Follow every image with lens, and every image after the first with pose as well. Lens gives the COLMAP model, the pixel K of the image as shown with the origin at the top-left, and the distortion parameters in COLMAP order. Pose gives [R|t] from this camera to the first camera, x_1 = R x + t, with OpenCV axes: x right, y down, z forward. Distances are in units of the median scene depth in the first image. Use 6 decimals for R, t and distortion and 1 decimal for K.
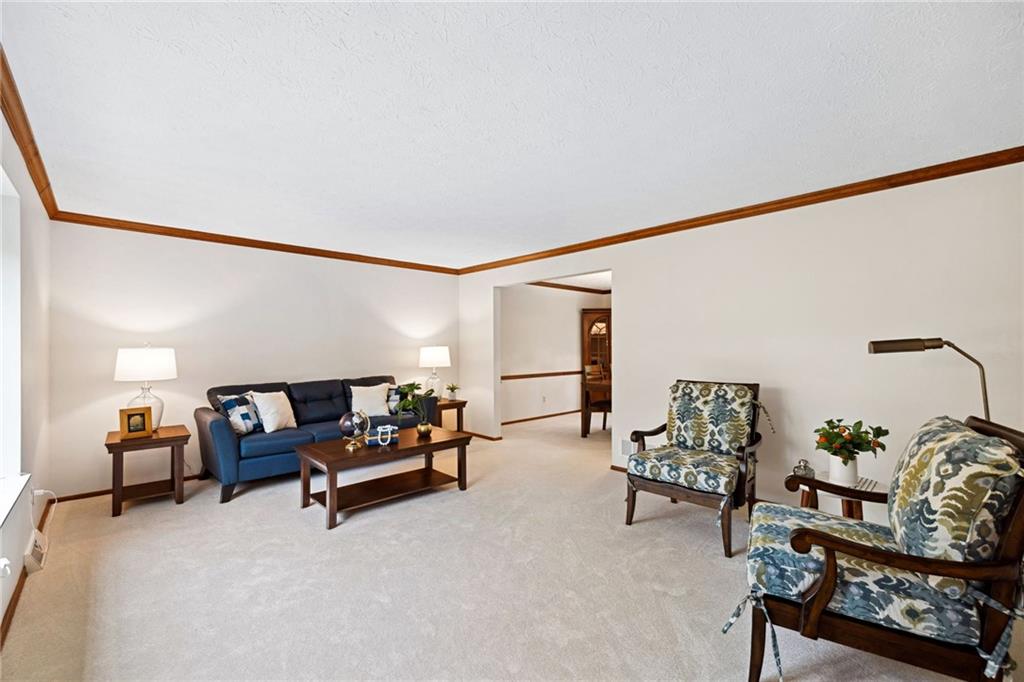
lens RADIAL K [[427.8, 0, 512.0], [0, 427.8, 341.0], [0, 0, 1]] dist [-0.006373, -0.000233]
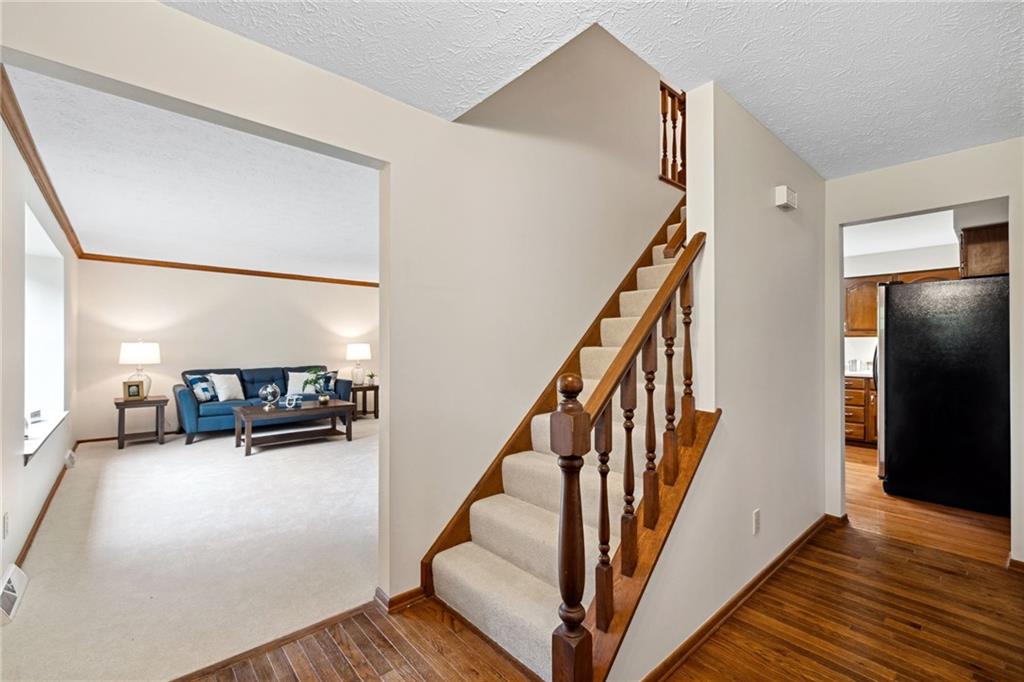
lens RADIAL K [[440.3, 0, 492.1], [0, 440.3, 329.2], [0, 0, 1]] dist [0.000794, -0.000076]
pose [[0.998242, 0.000843, -0.059261, 0.467766], [-0.002201, 0.999736, -0.022850, -0.000486], [0.059226, 0.022941, 0.997981, -0.480422]]
